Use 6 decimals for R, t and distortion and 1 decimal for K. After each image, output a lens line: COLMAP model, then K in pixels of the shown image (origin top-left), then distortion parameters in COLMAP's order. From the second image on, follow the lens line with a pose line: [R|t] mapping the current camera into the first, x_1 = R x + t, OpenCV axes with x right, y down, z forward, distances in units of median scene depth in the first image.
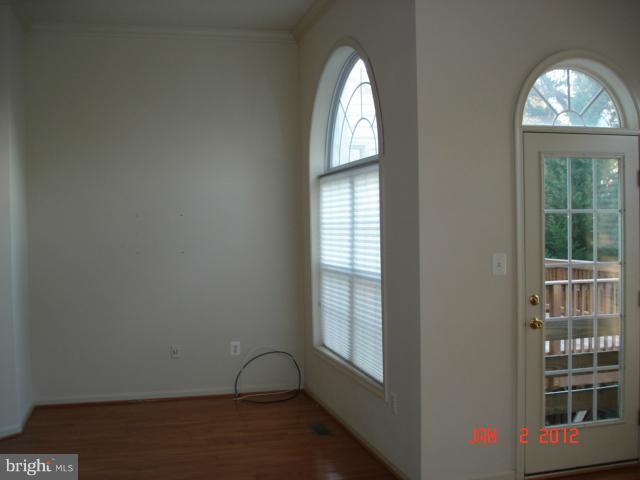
lens RADIAL K [[715.5, 0, 320.0], [0, 715.5, 240.0], [0, 0, 1]] dist [-0.073901, -0.098179]
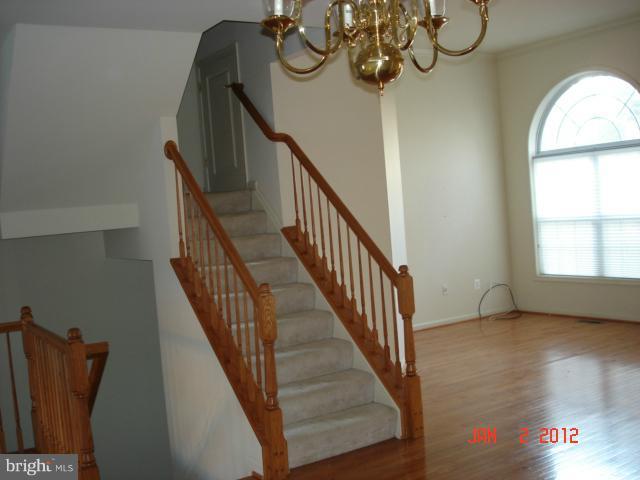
lens RADIAL K [[715.5, 0, 320.0], [0, 715.5, 240.0], [0, 0, 1]] dist [-0.073901, -0.098179]
pose [[0.950838, -0.071780, 0.301255, -0.848533], [0.068227, 0.997420, 0.022312, 0.015757], [-0.302080, -0.000662, 0.953282, -0.229709]]
